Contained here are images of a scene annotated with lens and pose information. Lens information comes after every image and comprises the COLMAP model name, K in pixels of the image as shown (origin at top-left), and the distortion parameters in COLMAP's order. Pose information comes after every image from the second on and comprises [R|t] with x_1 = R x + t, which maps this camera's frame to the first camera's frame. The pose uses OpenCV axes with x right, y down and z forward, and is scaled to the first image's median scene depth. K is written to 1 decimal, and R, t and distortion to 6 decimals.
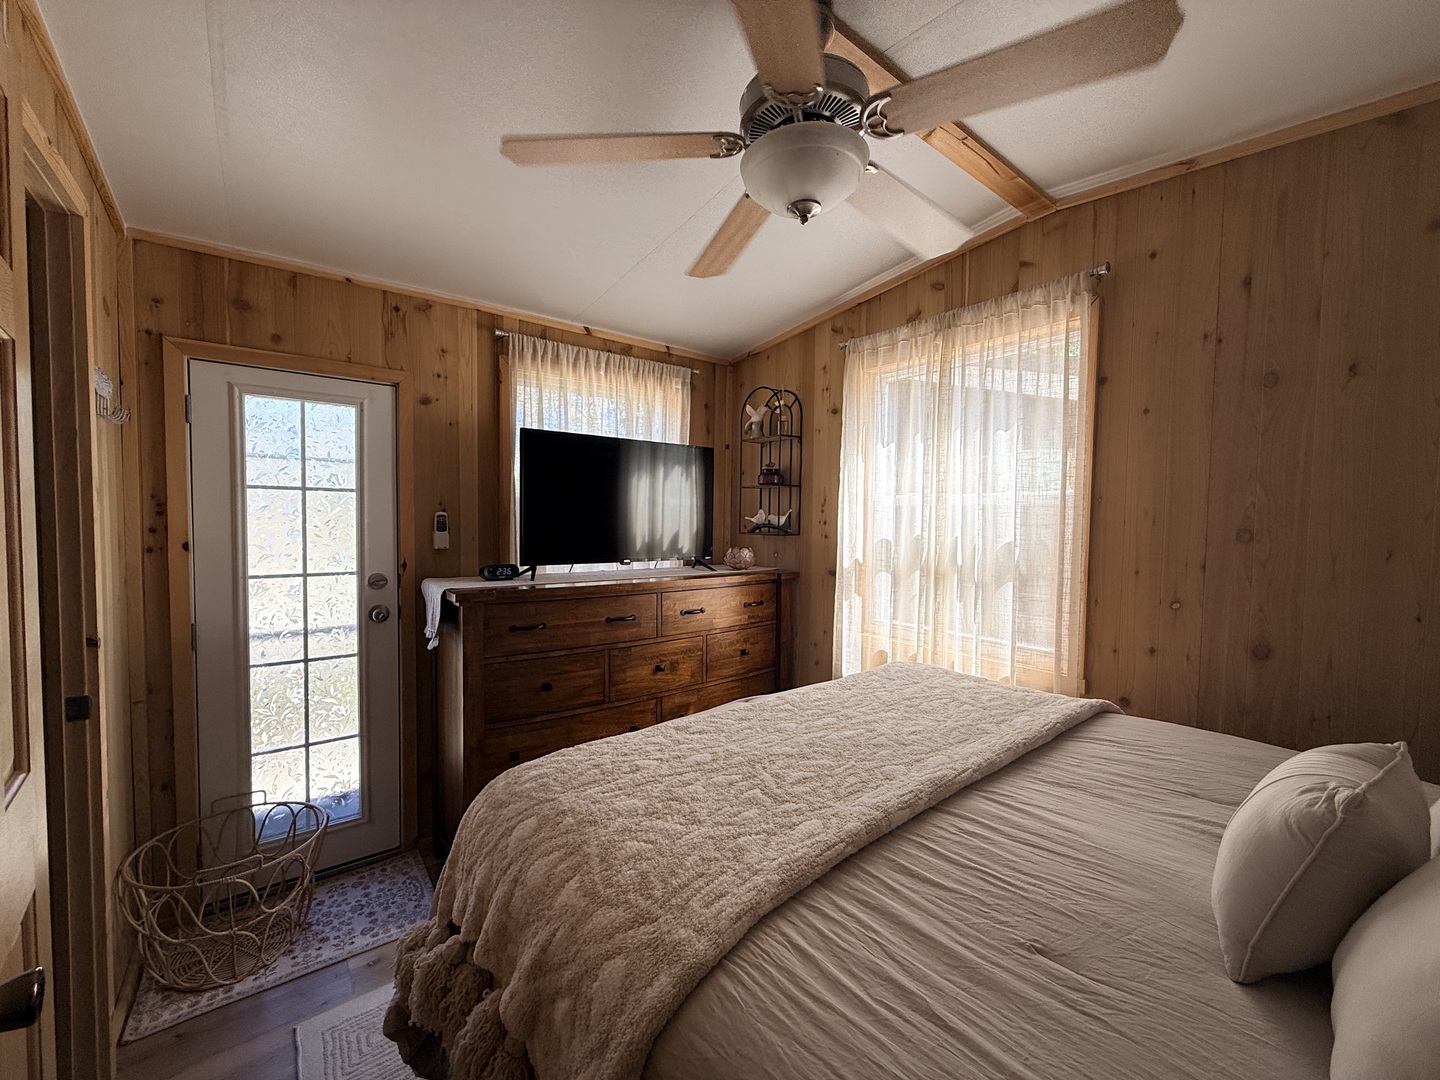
lens RADIAL K [[574.5, 0, 717.9], [0, 574.5, 541.3], [0, 0, 1]] dist [-0.000414, 0.000079]
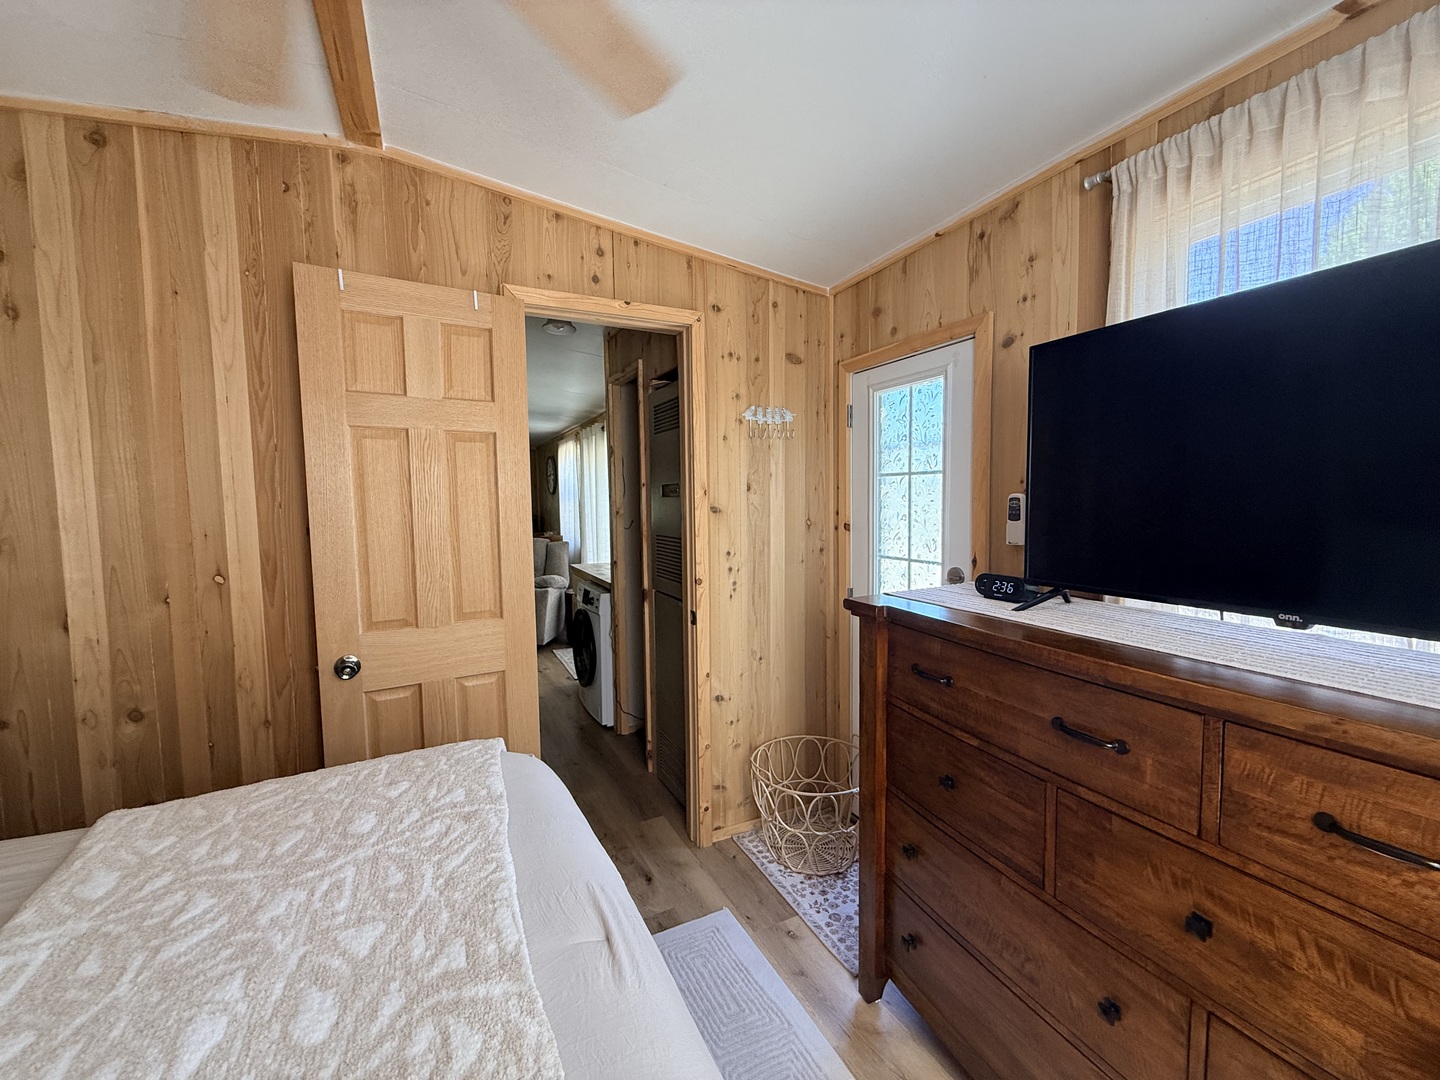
lens RADIAL K [[574.5, 0, 717.9], [0, 574.5, 541.3], [0, 0, 1]] dist [-0.000414, 0.000079]
pose [[-0.198628, 0.066873, -0.977791, 0.313954], [-0.025348, 0.996985, 0.073335, -0.037003], [0.979747, 0.039351, -0.196334, 0.833265]]
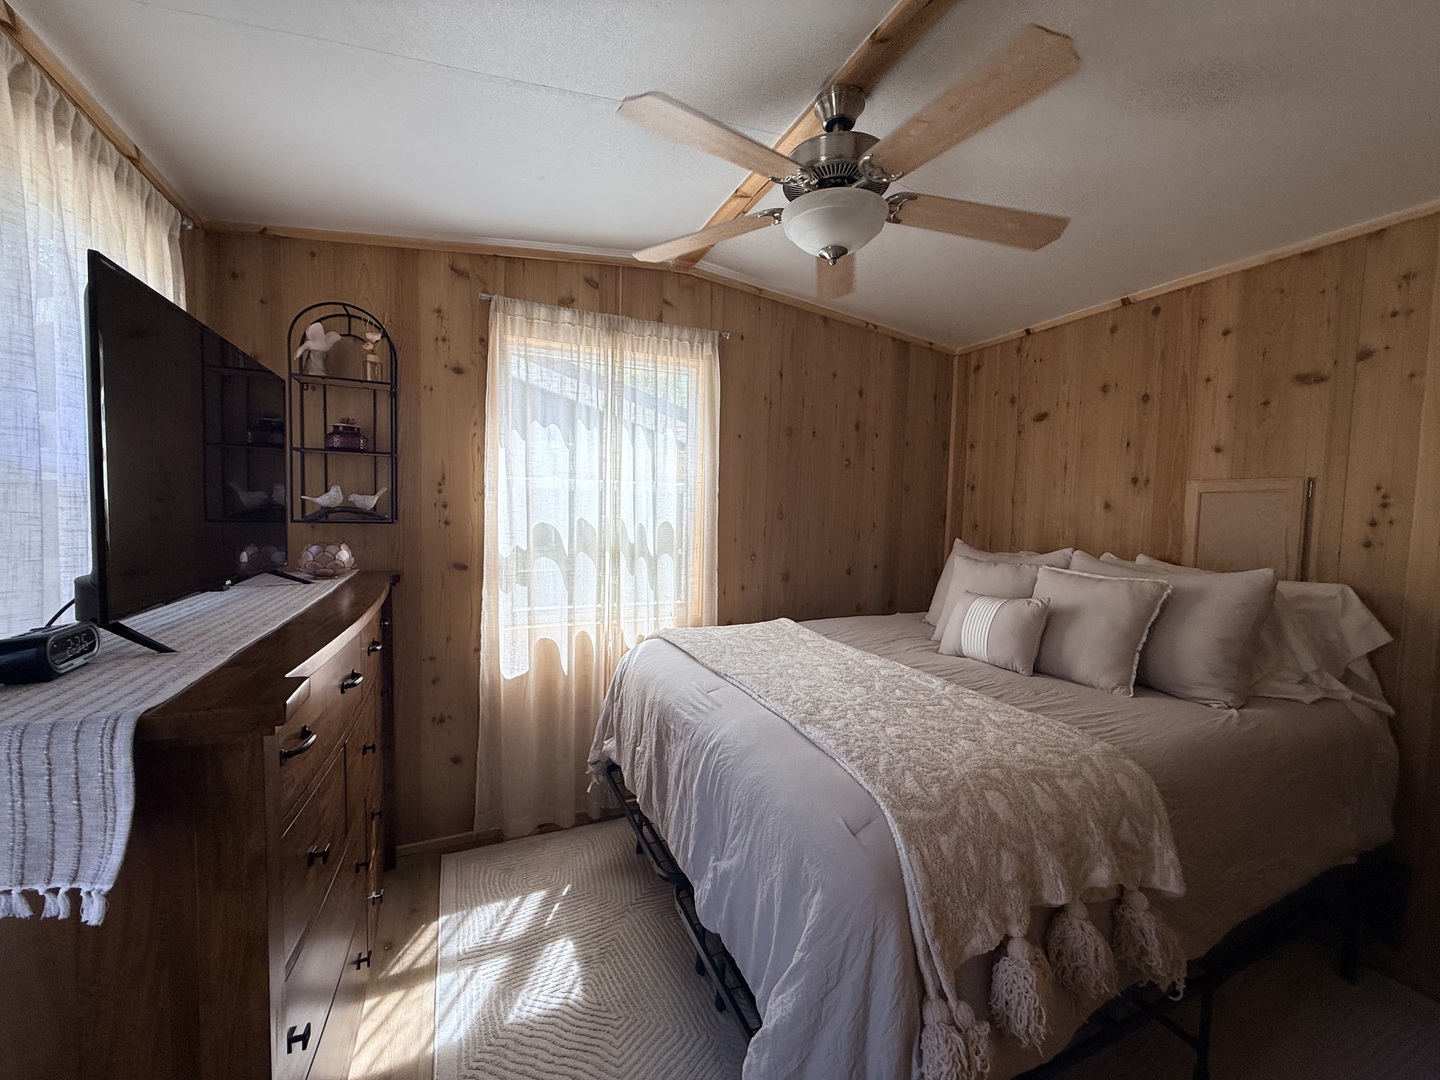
lens RADIAL K [[574.5, 0, 717.9], [0, 574.5, 541.3], [0, 0, 1]] dist [-0.000414, 0.000079]
pose [[0.236114, -0.061246, 0.969793, -0.633598], [0.021728, 0.998095, 0.057743, -0.025287], [-0.971482, 0.007438, 0.236995, 0.537792]]
